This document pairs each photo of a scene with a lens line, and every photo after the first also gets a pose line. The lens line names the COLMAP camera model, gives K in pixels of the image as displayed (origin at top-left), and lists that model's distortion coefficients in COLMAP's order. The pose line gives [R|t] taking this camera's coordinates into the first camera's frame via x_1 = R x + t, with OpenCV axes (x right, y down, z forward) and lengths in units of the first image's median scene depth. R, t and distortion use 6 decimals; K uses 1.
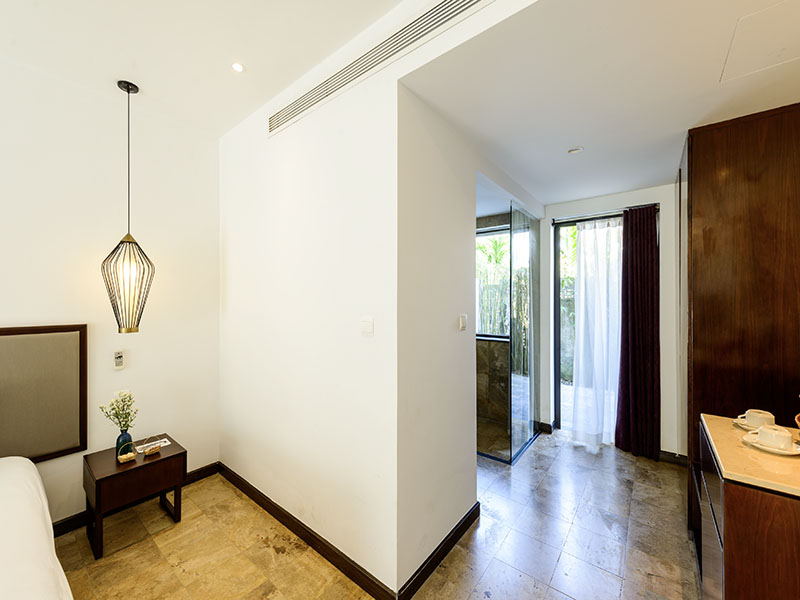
lens RADIAL K [[313.3, 0, 395.7], [0, 313.3, 301.6], [0, 0, 1]] dist [0.000719, 0.000135]
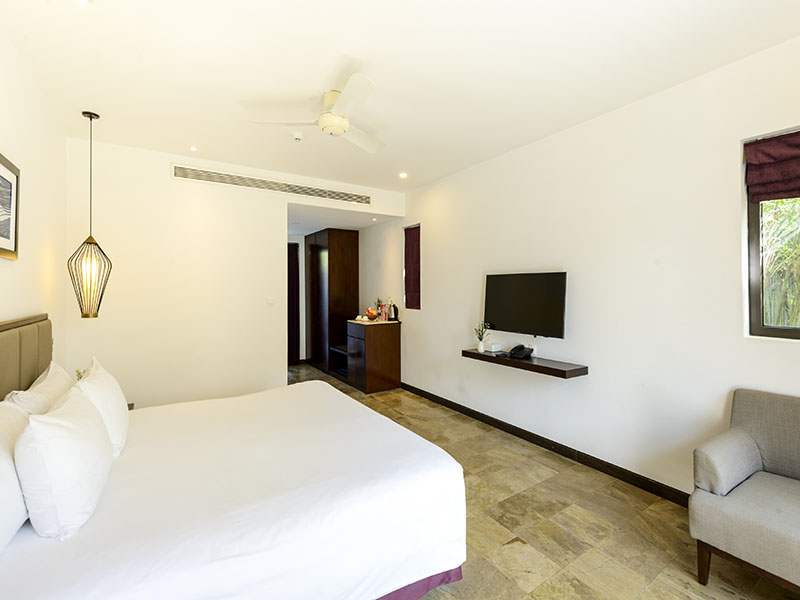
lens RADIAL K [[360.7, 0, 395.6], [0, 360.7, 284.8], [0, 0, 1]] dist [0.002941, -0.000858]
pose [[0.318342, 0.009651, 0.947927, -1.766135], [-0.002198, 0.999953, -0.009443, -0.015979], [-0.947973, 0.000923, 0.318349, -0.557942]]
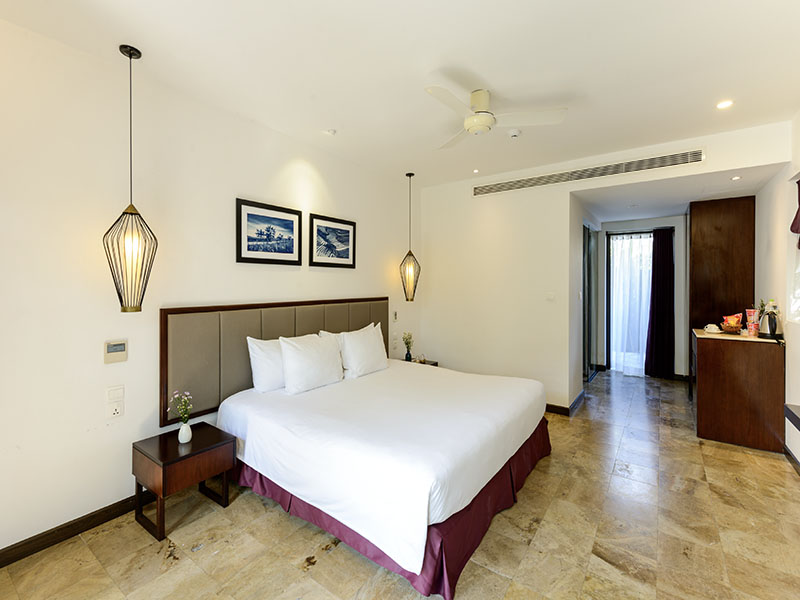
lens RADIAL K [[360.7, 0, 395.6], [0, 360.7, 284.8], [0, 0, 1]] dist [0.002941, -0.000858]
pose [[0.999229, 0.003905, 0.039058, -1.007591], [-0.004341, 0.999929, 0.011086, -0.026606], [-0.039012, -0.011247, 0.999175, -1.214707]]
